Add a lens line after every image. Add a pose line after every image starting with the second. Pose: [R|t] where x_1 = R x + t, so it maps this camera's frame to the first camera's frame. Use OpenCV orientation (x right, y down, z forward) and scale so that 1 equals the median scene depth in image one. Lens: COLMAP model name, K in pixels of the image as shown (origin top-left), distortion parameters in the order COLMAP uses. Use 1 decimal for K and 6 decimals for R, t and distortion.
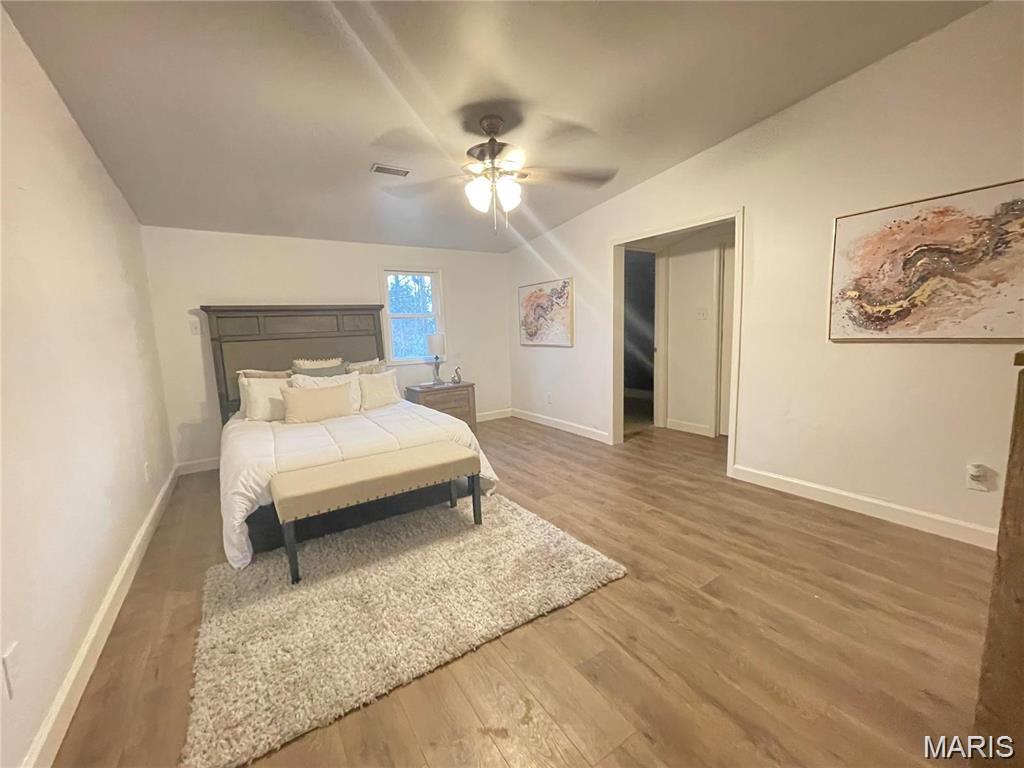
lens RADIAL K [[414.3, 0, 502.2], [0, 414.3, 381.7], [0, 0, 1]] dist [0.002154, 0.000607]
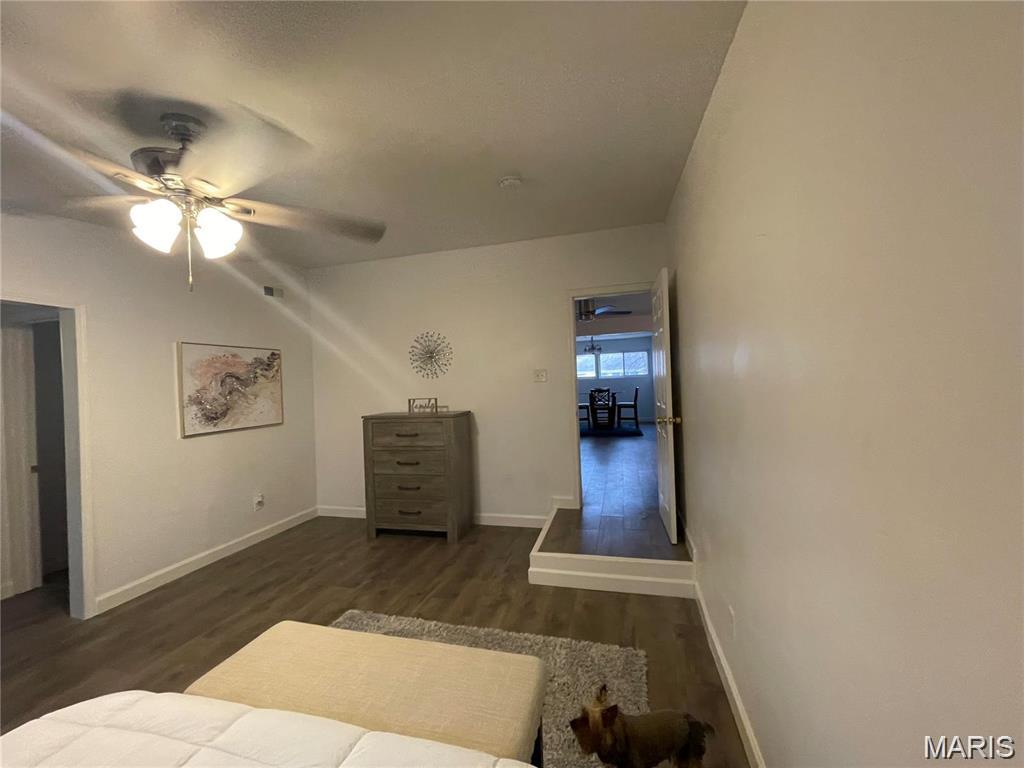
lens RADIAL K [[414.3, 0, 507.5], [0, 414.3, 388.7], [0, 0, 1]] dist [0.002154, 0.000607]
pose [[-0.674115, 0.060383, 0.736154, -1.029583], [0.162371, 0.984388, 0.067943, -0.174751], [-0.720558, 0.165331, -0.673395, 1.516948]]
